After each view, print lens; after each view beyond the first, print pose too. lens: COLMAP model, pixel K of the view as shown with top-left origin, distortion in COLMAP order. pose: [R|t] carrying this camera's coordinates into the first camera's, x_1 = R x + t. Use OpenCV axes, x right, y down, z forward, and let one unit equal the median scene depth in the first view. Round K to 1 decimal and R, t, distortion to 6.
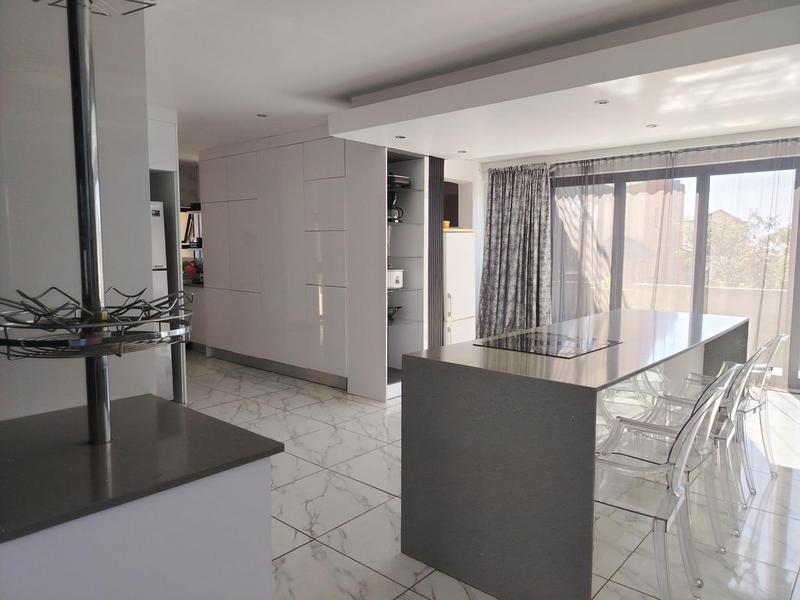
lens RADIAL K [[563.6, 0, 399.2], [0, 563.6, 299.8], [0, 0, 1]] dist [0.011475, -0.010159]
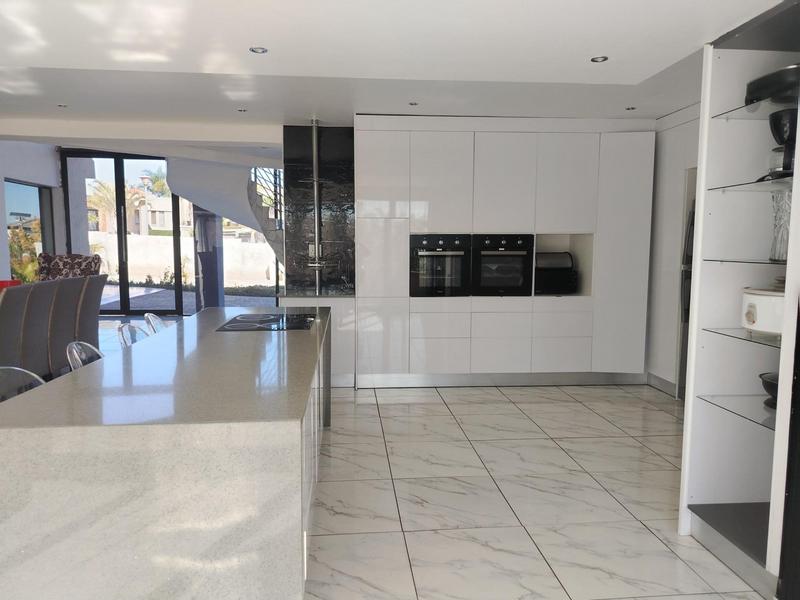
lens RADIAL K [[563.6, 0, 399.5], [0, 563.6, 301.5], [0, 0, 1]] dist [0.011475, -0.010159]
pose [[-0.690100, 0.065088, -0.720781, 0.756211], [-0.080005, 0.982982, 0.165364, -0.144703], [0.719278, 0.171784, -0.673149, 1.616294]]
